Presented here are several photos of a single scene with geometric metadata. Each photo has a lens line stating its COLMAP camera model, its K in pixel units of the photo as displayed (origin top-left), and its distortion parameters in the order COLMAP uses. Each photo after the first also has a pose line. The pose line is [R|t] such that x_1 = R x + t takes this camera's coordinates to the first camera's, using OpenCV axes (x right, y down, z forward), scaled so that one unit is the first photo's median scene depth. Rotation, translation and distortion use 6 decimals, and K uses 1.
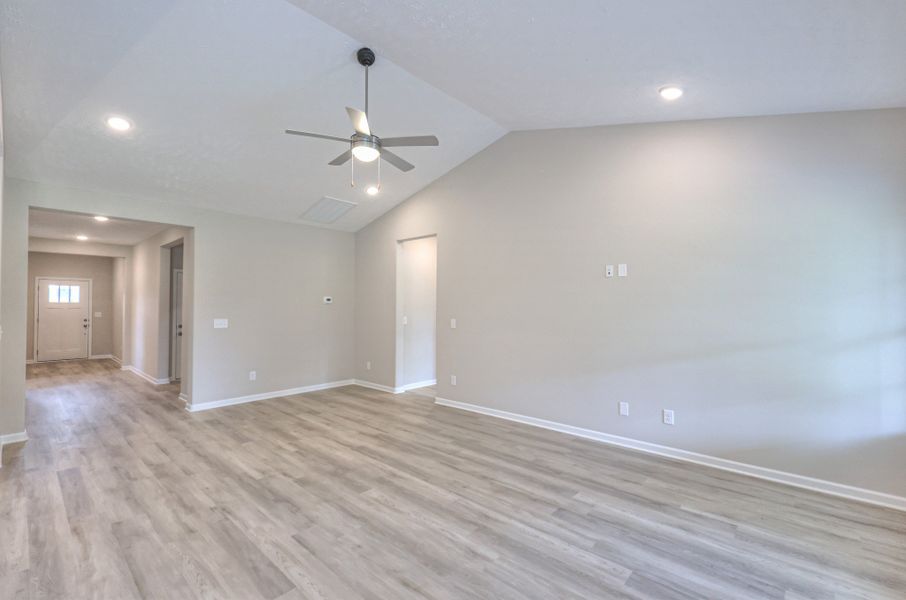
lens RADIAL K [[391.0, 0, 453.0], [0, 391.0, 300.0], [0, 0, 1]] dist [-0.002015, -0.000321]
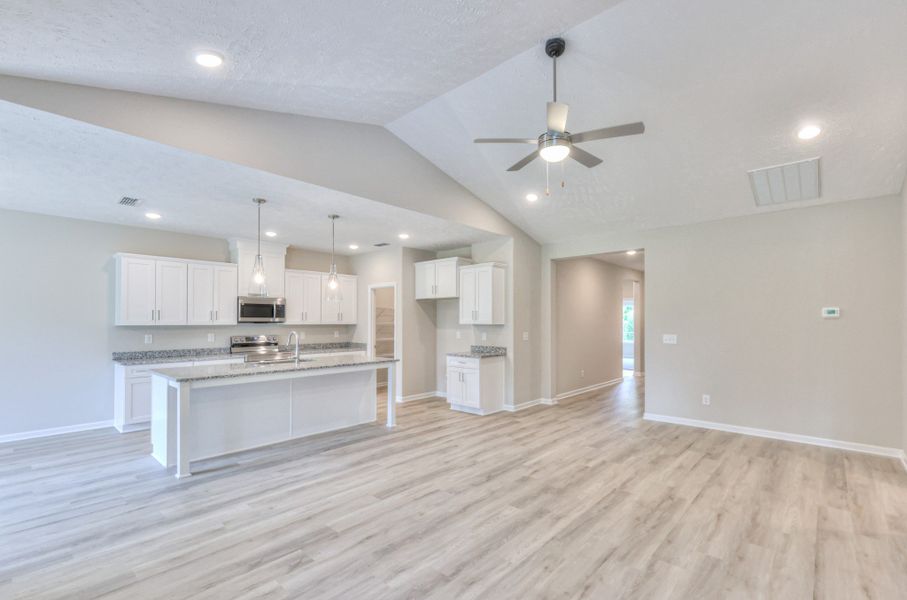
lens RADIAL K [[408.4, 0, 465.8], [0, 408.4, 320.2], [0, 0, 1]] dist [0.002966, 0.000084]
pose [[0.015686, -0.002729, -0.999873, 0.683839], [0.013548, 0.999905, -0.002516, 0.012256], [0.999785, -0.013507, 0.015722, 0.725899]]
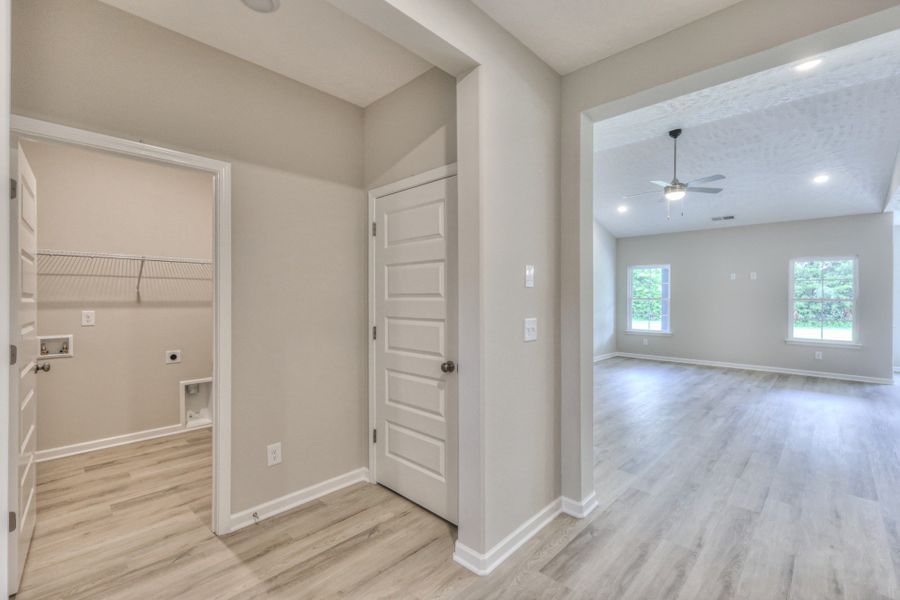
lens RADIAL K [[397.4, 0, 448.2], [0, 397.4, 294.0], [0, 0, 1]] dist [-0.000846, -0.000129]
pose [[0.038233, 0.008763, 0.999230, -1.741391], [-0.018842, 0.999790, -0.008047, 0.044871], [-0.999091, -0.018519, 0.038390, 1.731457]]
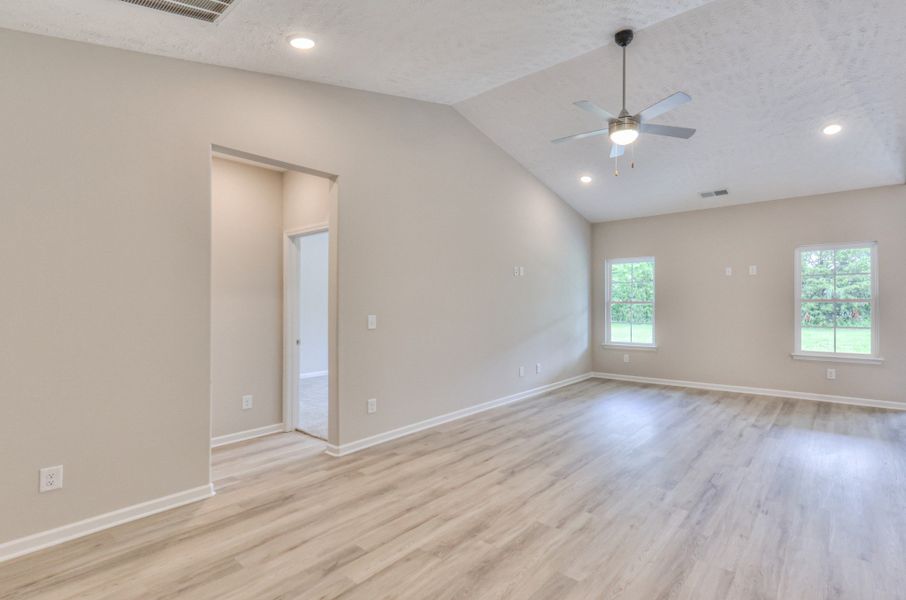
lens RADIAL K [[420.0, 0, 527.8], [0, 420.0, 297.6], [0, 0, 1]] dist [0.002613, 0.000310]
pose [[-0.092522, 0.010979, 0.995650, -1.177923], [-0.007054, 0.999907, -0.011682, 0.038415], [-0.995686, -0.008104, -0.092436, 1.254938]]
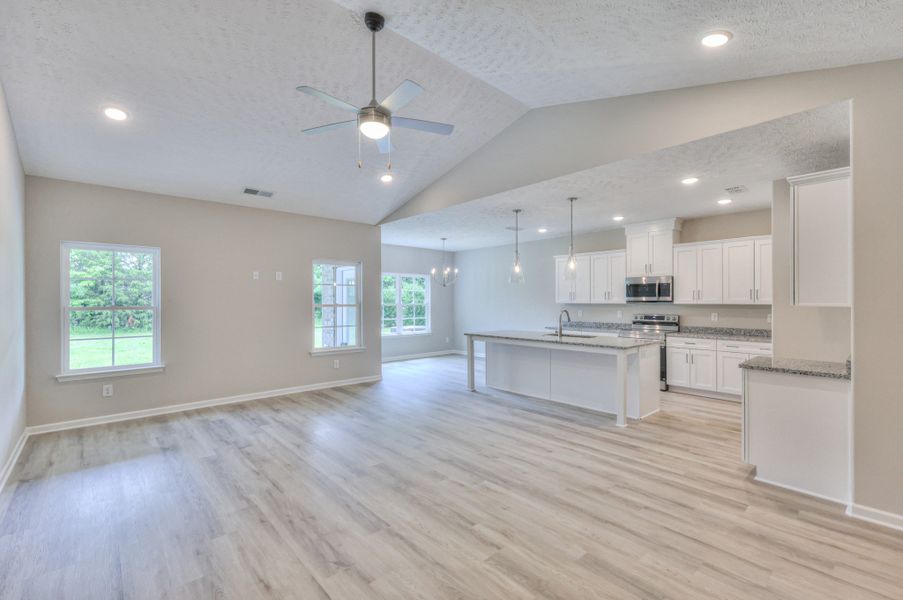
lens RADIAL K [[404.4, 0, 447.9], [0, 404.4, 302.3], [0, 0, 1]] dist [0.003267, 0.000097]
pose [[-0.993288, 0.001719, 0.115657, -0.469639], [0.000368, 0.999931, -0.011702, 0.030402], [-0.115669, -0.011581, -0.993220, 1.792807]]
